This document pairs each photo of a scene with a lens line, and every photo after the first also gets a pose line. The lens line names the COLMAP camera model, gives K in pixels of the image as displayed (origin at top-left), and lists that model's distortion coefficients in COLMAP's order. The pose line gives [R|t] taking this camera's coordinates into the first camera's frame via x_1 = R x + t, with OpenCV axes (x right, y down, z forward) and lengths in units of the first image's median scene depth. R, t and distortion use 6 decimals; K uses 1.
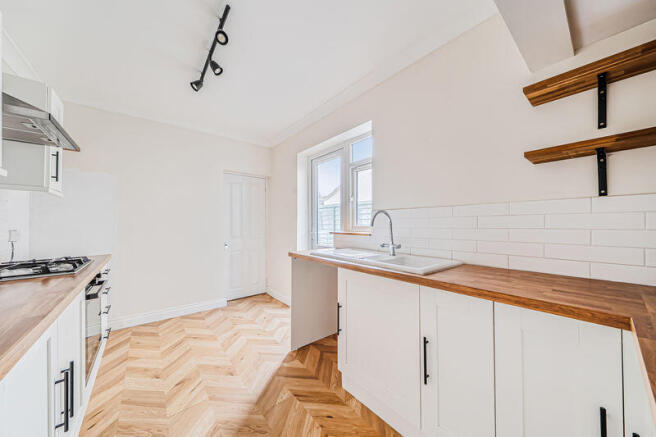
lens RADIAL K [[229.2, 0, 328.8], [0, 229.2, 218.4], [0, 0, 1]] dist [-0.002231, -0.000283]
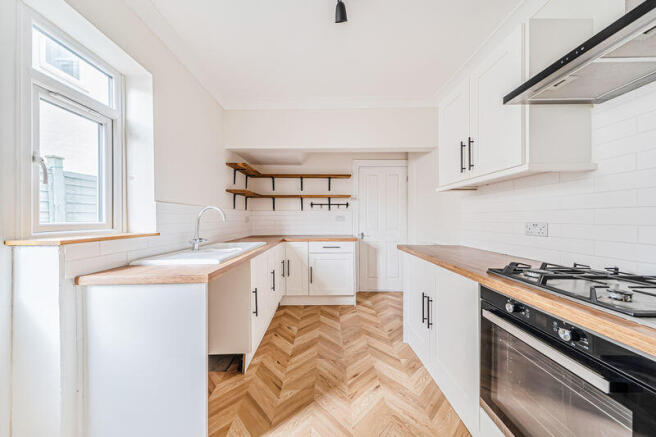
lens RADIAL K [[229.2, 0, 326.5], [0, 229.2, 218.0], [0, 0, 1]] dist [-0.002231, -0.000283]
pose [[-0.779541, 0.009174, 0.626284, -1.005034], [0.006937, 0.999958, -0.006013, 0.030179], [-0.626313, -0.000343, -0.779572, 1.765841]]
